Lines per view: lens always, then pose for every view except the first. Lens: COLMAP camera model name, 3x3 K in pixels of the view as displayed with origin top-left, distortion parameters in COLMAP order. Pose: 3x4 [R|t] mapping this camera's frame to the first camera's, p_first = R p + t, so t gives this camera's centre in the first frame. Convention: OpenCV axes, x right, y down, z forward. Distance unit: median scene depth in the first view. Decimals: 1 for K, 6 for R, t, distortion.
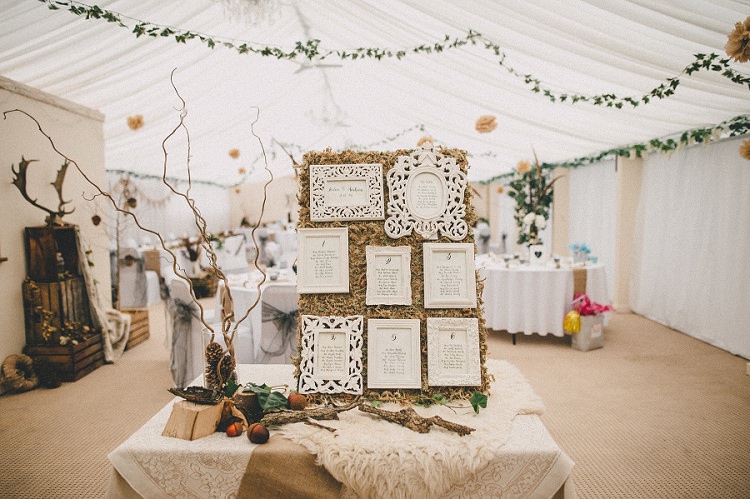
lens RADIAL K [[529.9, 0, 375.0], [0, 529.9, 249.5], [0, 0, 1]] dist [-0.034200, 0.003374]
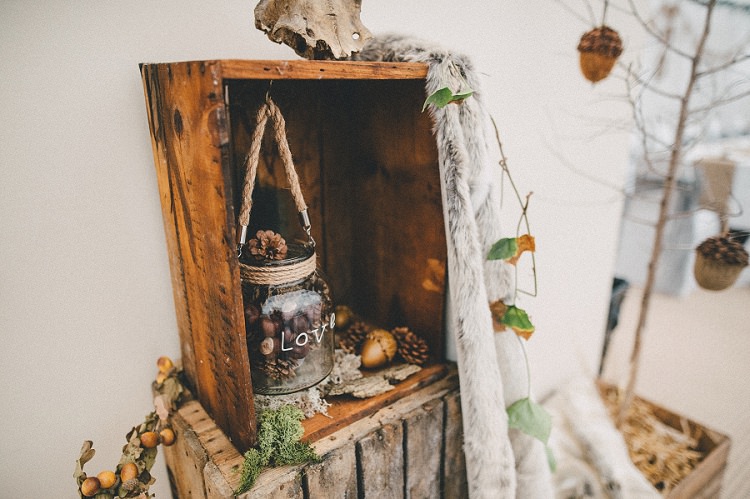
lens RADIAL K [[529.9, 0, 375.0], [0, 529.9, 249.5], [0, 0, 1]] dist [-0.034200, 0.003374]
pose [[0.635279, 0.243628, -0.732848, -0.464007], [-0.070427, 0.963259, 0.259176, -0.032273], [0.769065, -0.113036, 0.629096, 0.883770]]
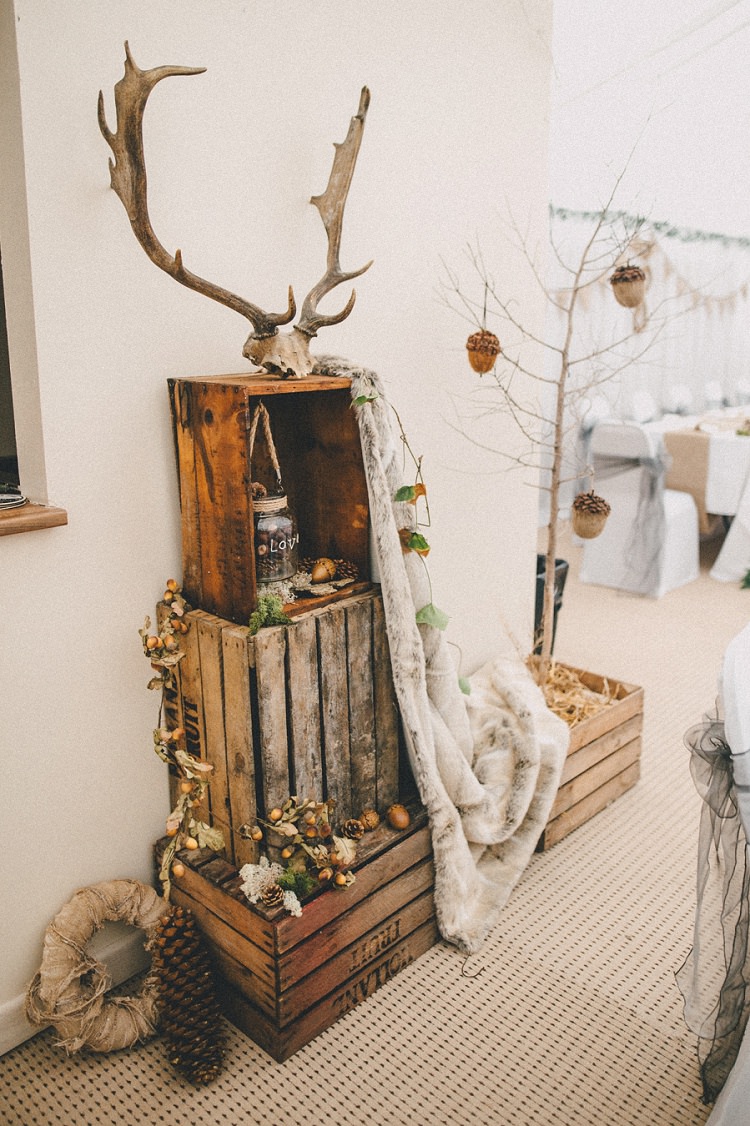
lens RADIAL K [[903.7, 0, 380.2], [0, 903.7, 511.4], [0, 0, 1]] dist [-0.046031, 0.001576]
pose [[0.739913, 0.149171, -0.655955, -0.295850], [-0.060560, 0.985915, 0.155896, -0.049065], [0.669971, -0.075625, 0.738526, 0.704068]]
